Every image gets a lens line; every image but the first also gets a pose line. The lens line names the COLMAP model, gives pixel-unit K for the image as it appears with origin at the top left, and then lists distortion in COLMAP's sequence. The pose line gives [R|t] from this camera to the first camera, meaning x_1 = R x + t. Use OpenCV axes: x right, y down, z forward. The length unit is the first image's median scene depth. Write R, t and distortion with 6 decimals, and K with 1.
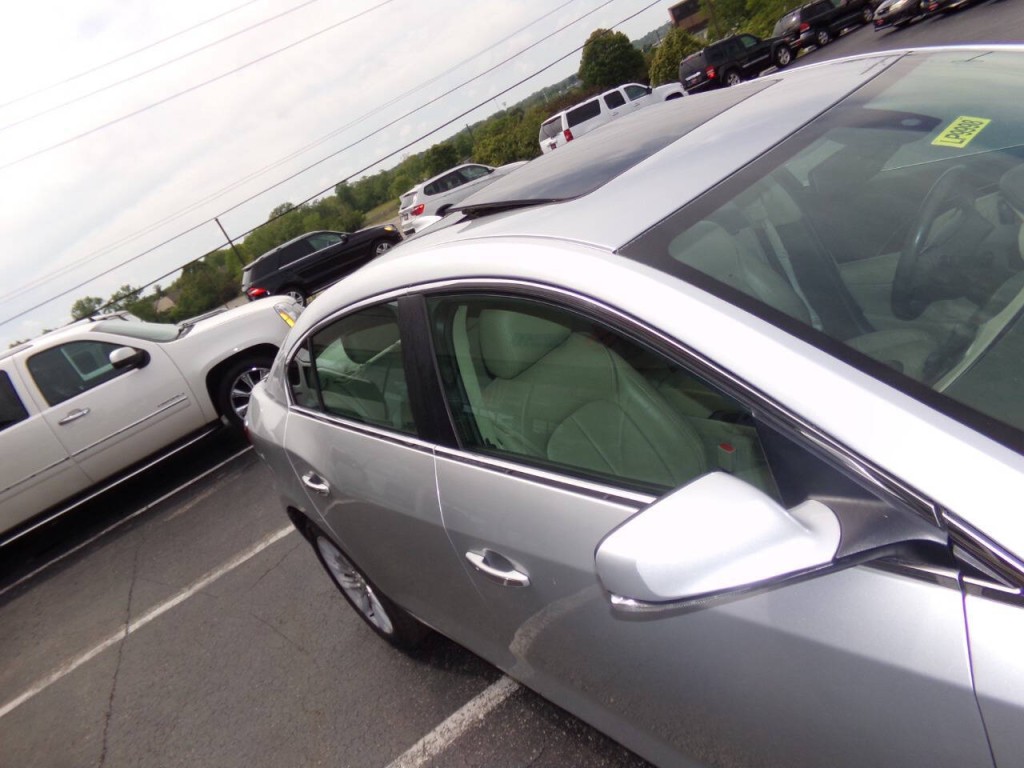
lens RADIAL K [[702.8, 0, 515.4], [0, 702.8, 386.6], [0, 0, 1]] dist [-0.027698, 0.056017]
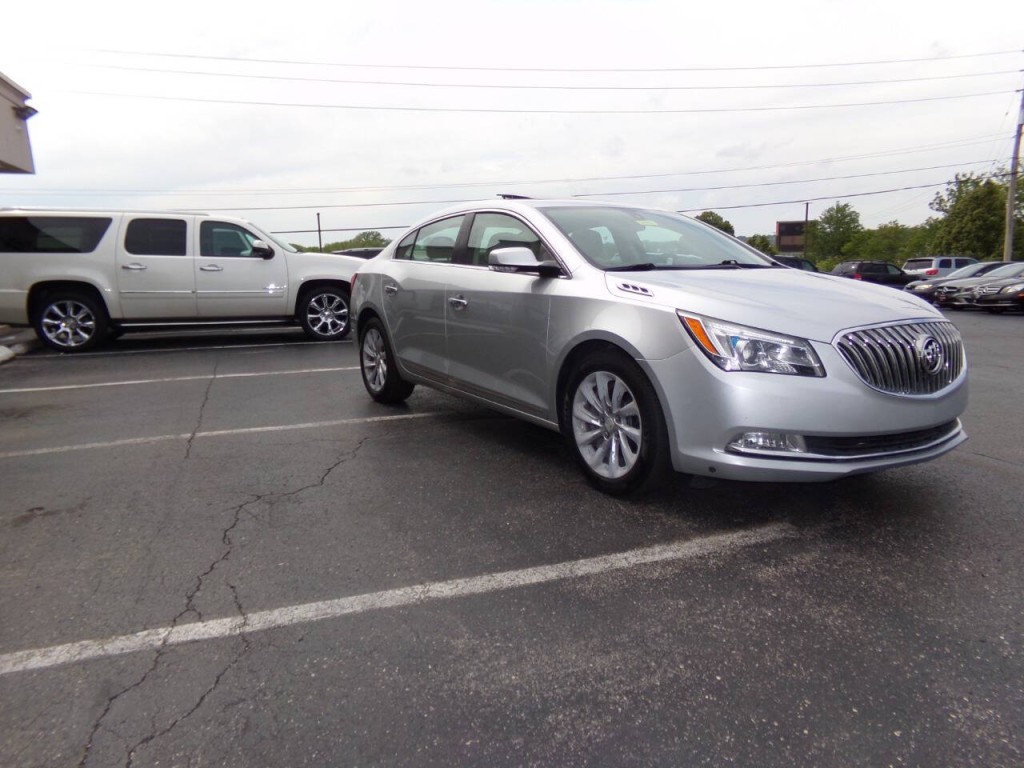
lens RADIAL K [[699.0, 0, 512.0], [0, 699.0, 384.0], [0, 0, 1]] dist [-0.032656, 0.048958]
pose [[0.907686, 0.417787, -0.039499, 0.091889], [-0.418985, 0.896928, -0.141321, 0.192458], [-0.023615, 0.144825, 0.989175, -0.388899]]
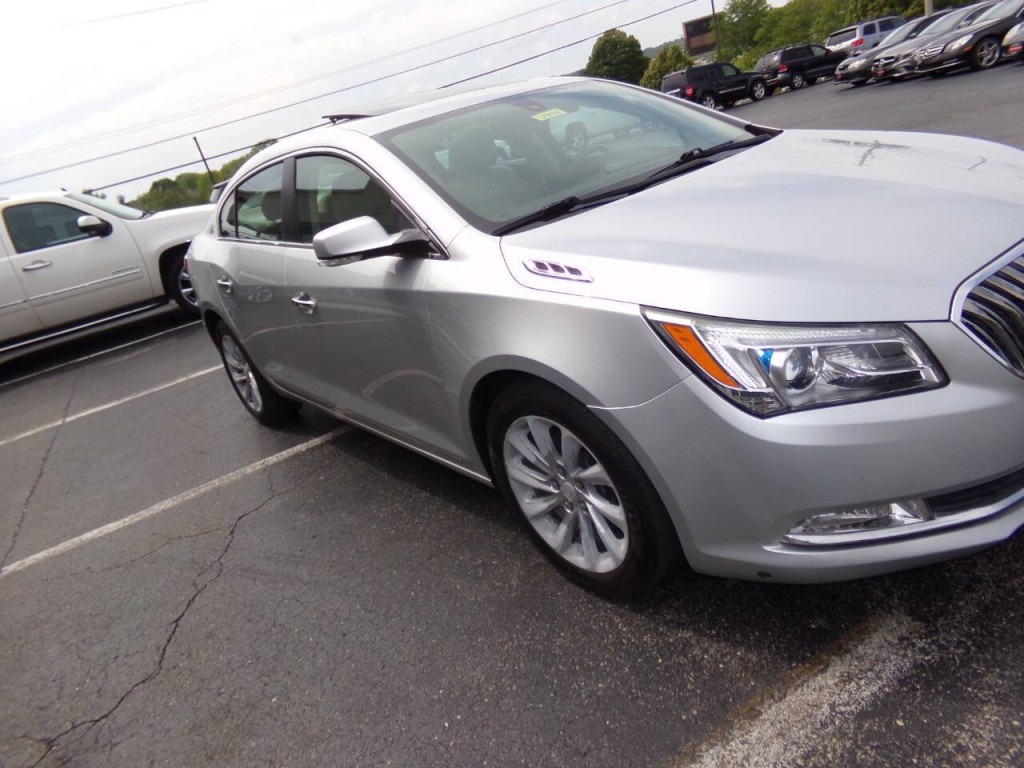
lens RADIAL K [[690.7, 0, 516.6], [0, 690.7, 383.4], [0, 0, 1]] dist [0.012751, 0.003136]
pose [[0.982401, 0.172383, 0.071916, 0.095250], [-0.173914, 0.984638, 0.015550, 0.075208], [-0.068130, -0.027784, 0.997289, -0.196536]]
